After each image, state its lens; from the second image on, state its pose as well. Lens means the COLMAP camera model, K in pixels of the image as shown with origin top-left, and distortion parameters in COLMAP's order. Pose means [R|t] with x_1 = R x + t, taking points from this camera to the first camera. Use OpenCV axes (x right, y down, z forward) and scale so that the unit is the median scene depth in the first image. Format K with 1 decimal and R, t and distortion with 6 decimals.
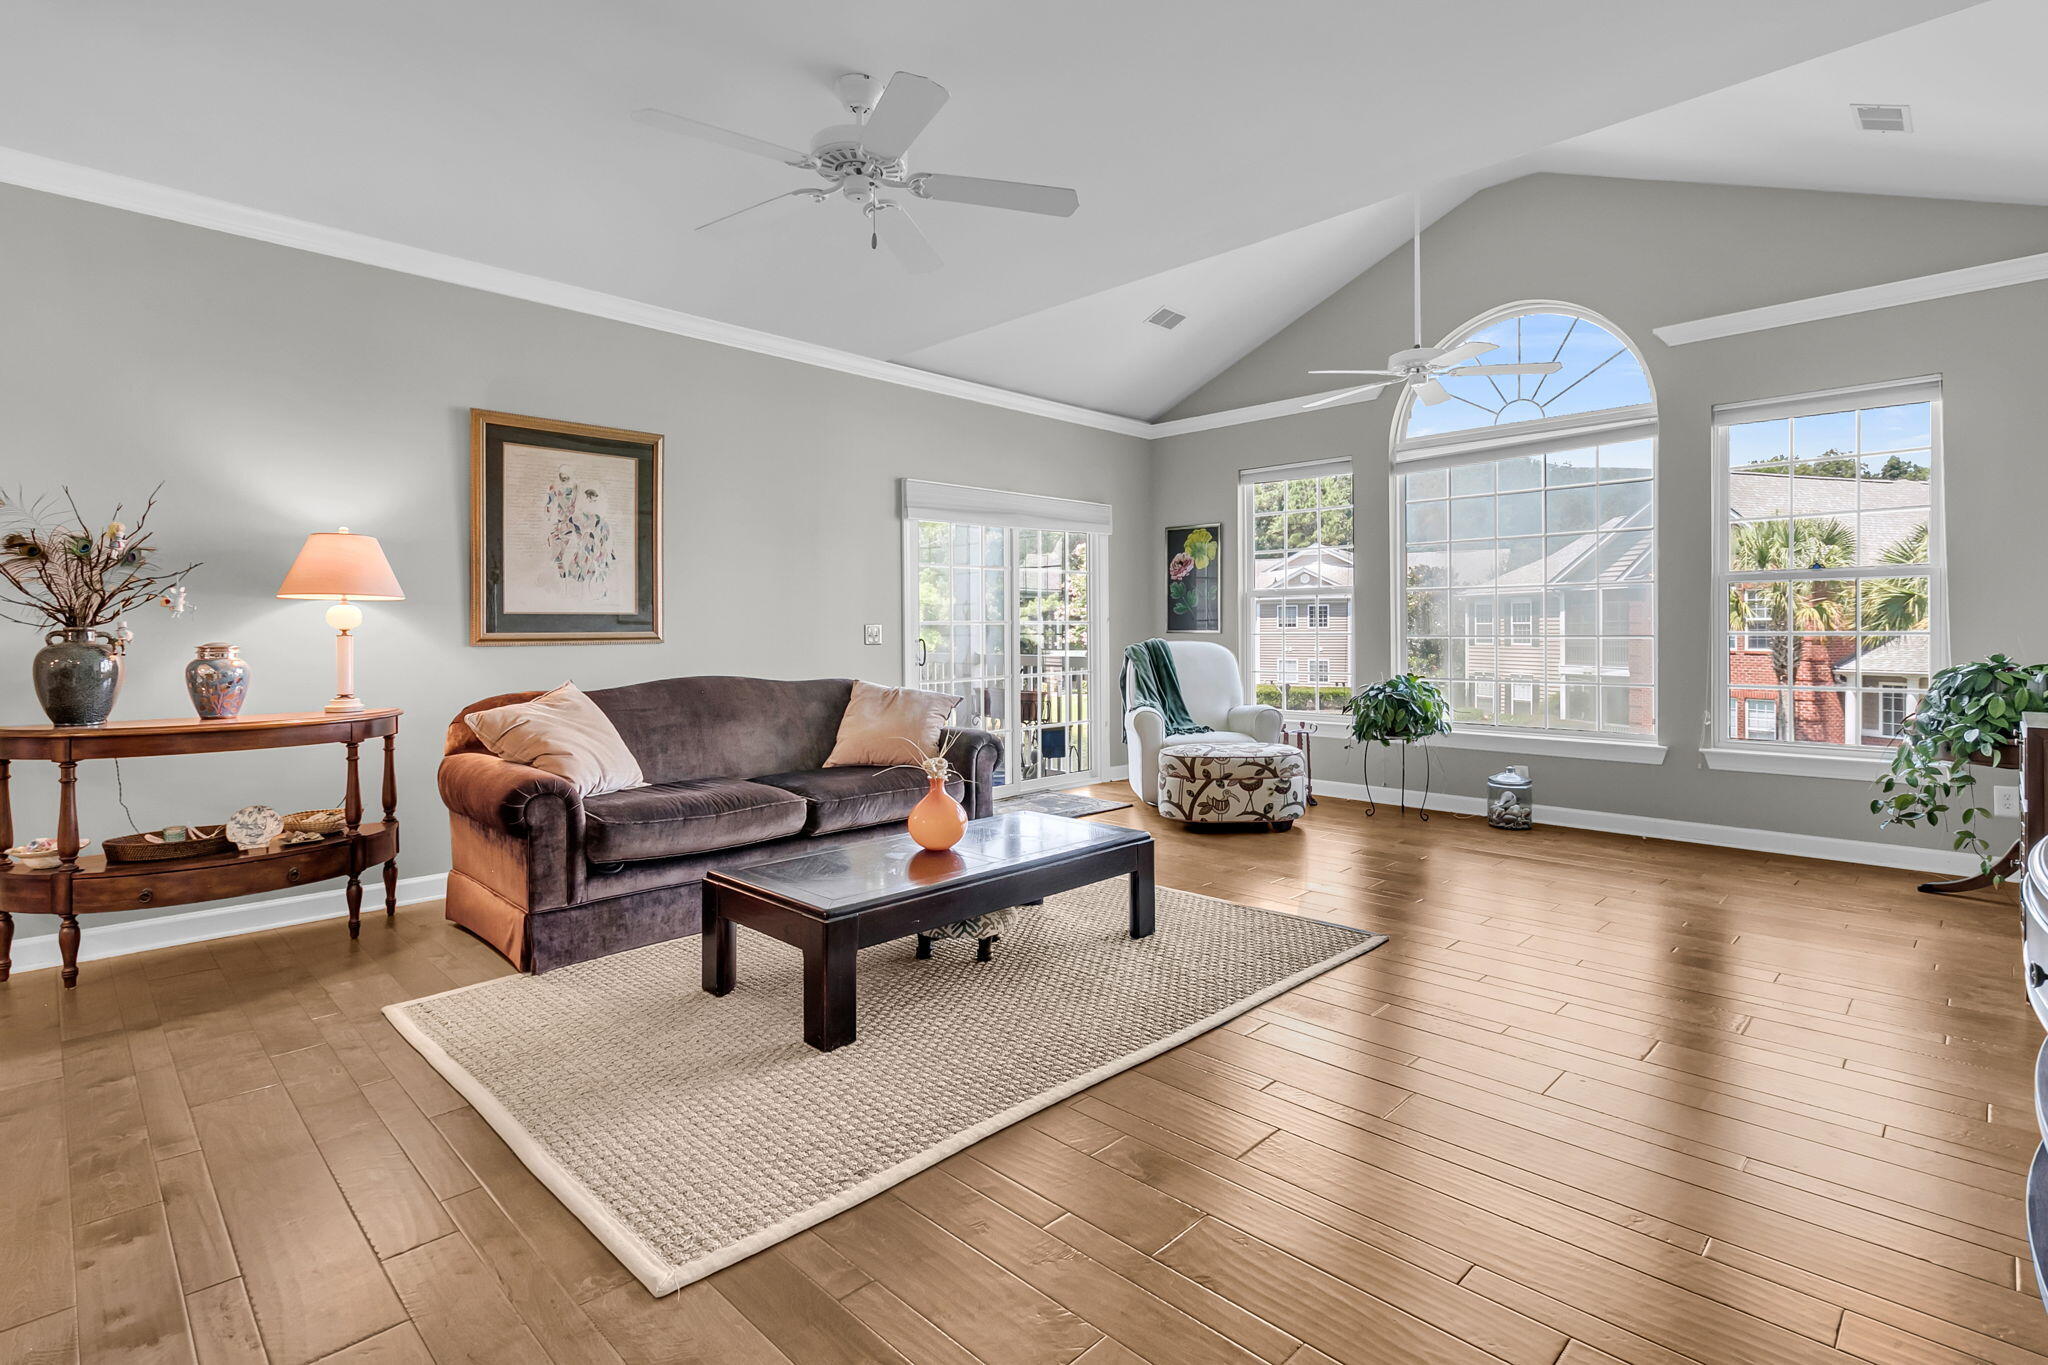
lens RADIAL K [[988.9, 0, 1042.4], [0, 988.9, 637.8], [0, 0, 1]] dist [0.000745, 0.001065]
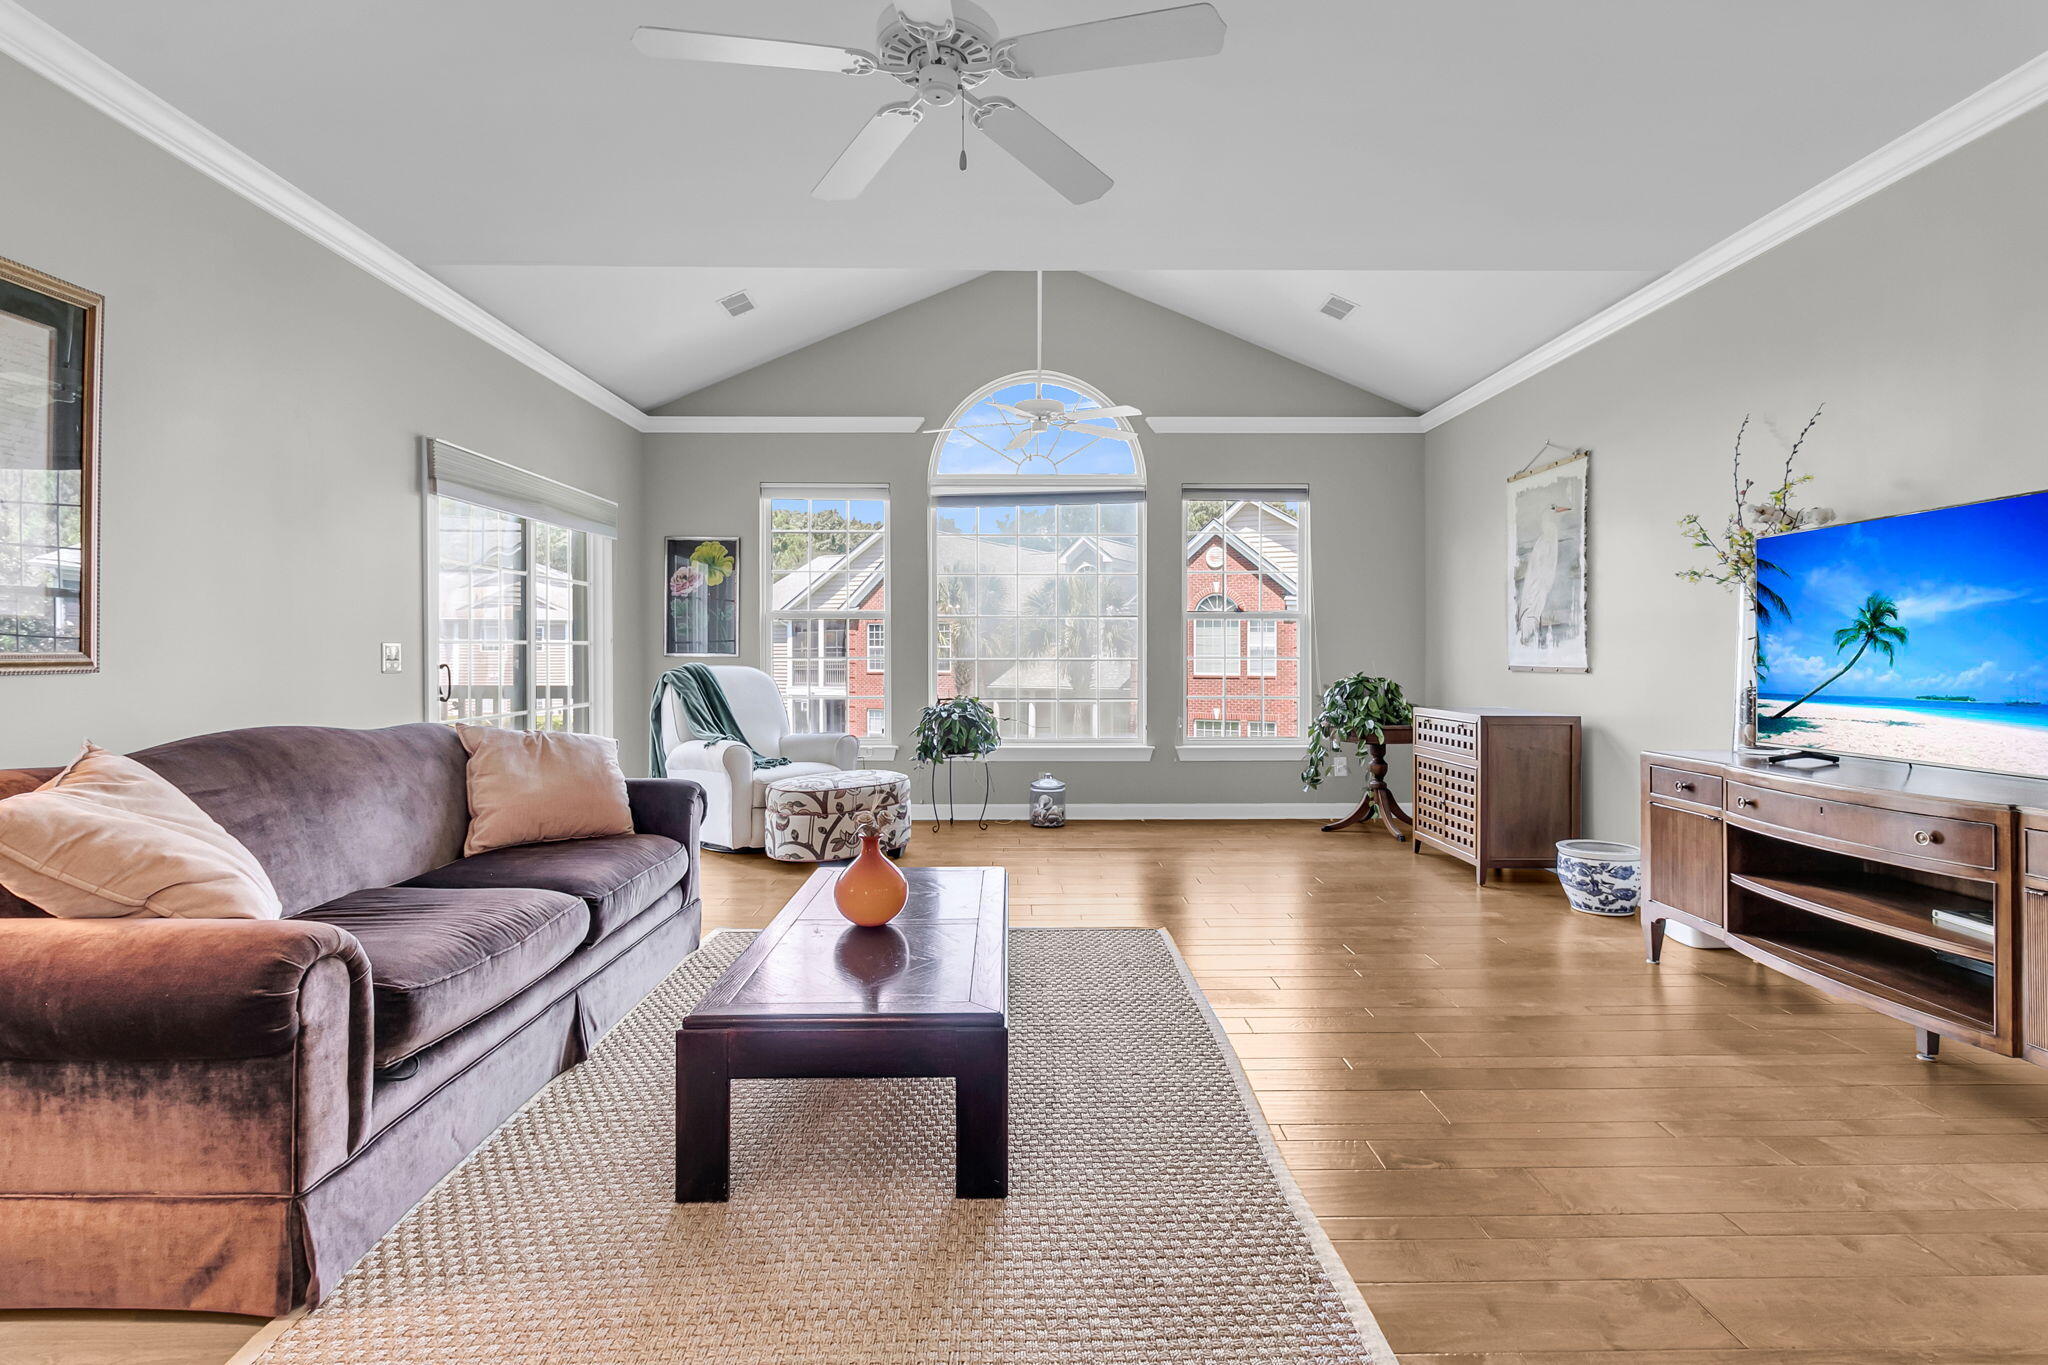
lens RADIAL K [[983.9, 0, 1025.1], [0, 983.9, 658.7], [0, 0, 1]] dist [0.000019, -0.000533]
pose [[0.699324, 0.000656, 0.714805, -0.372870], [0.001908, 0.999994, -0.002785, 0.000089], [-0.714802, 0.003311, 0.699319, 0.221266]]
